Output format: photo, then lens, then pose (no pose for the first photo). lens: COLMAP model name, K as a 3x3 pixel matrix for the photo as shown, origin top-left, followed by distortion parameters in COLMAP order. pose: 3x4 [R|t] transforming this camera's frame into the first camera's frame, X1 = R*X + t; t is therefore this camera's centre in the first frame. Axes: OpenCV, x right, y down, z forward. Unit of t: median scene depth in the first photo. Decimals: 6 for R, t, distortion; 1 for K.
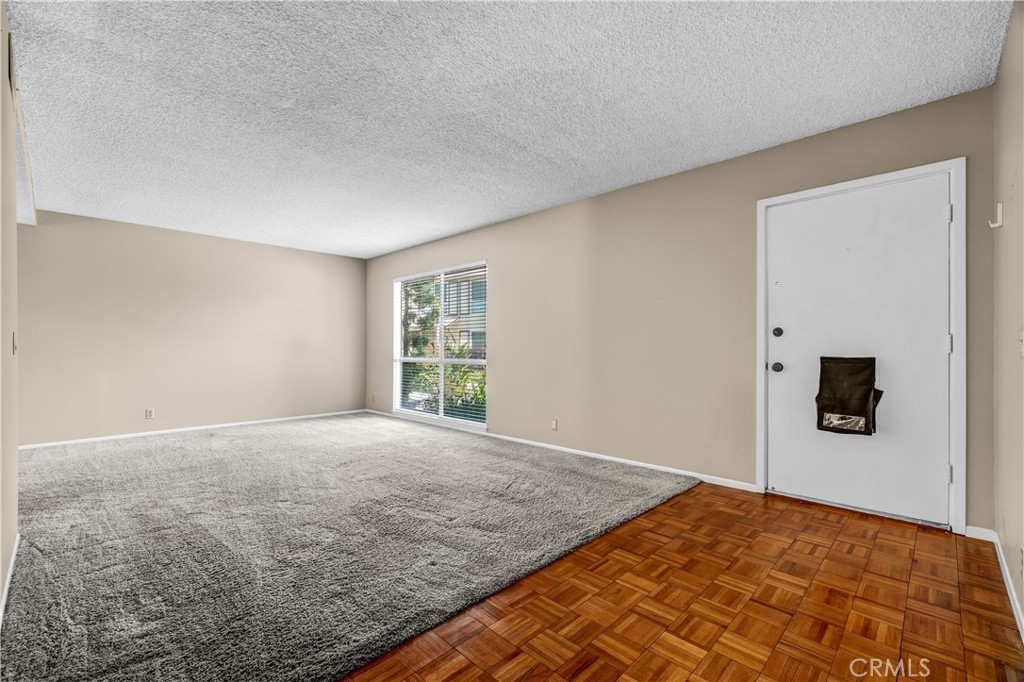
lens RADIAL K [[445.9, 0, 513.0], [0, 445.9, 346.7], [0, 0, 1]] dist [-0.009858, 0.005093]
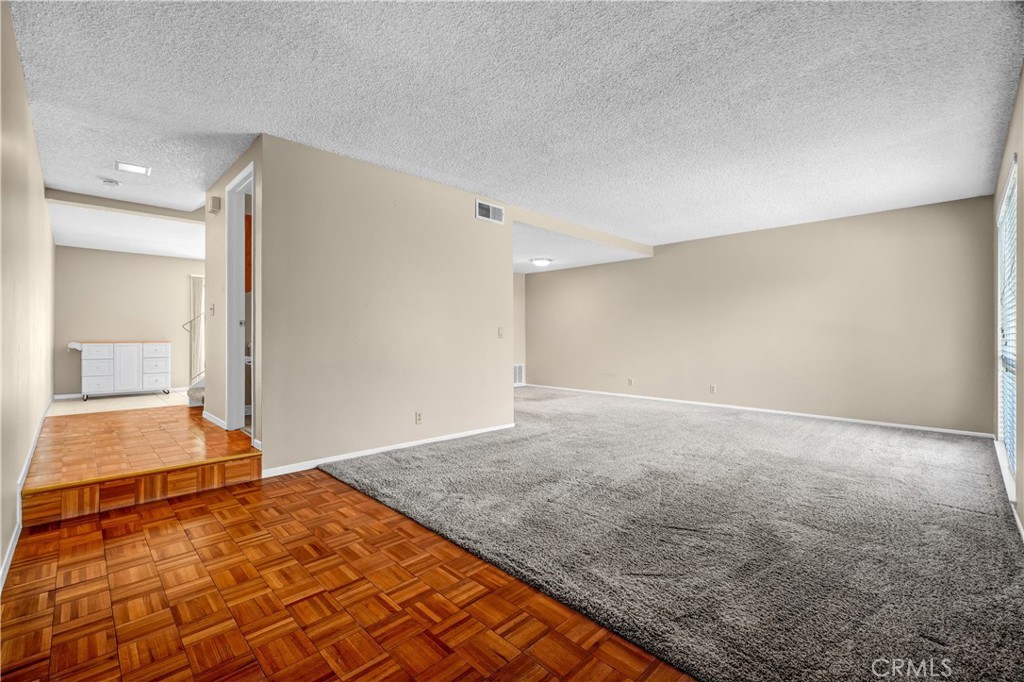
lens RADIAL K [[445.9, 0, 507.0], [0, 445.9, 336.7], [0, 0, 1]] dist [-0.009858, 0.005093]
pose [[-0.032536, 0.000871, -0.999470, 1.179914], [0.002396, 0.999997, 0.000793, 0.006861], [0.999468, -0.002369, -0.032538, 1.224848]]
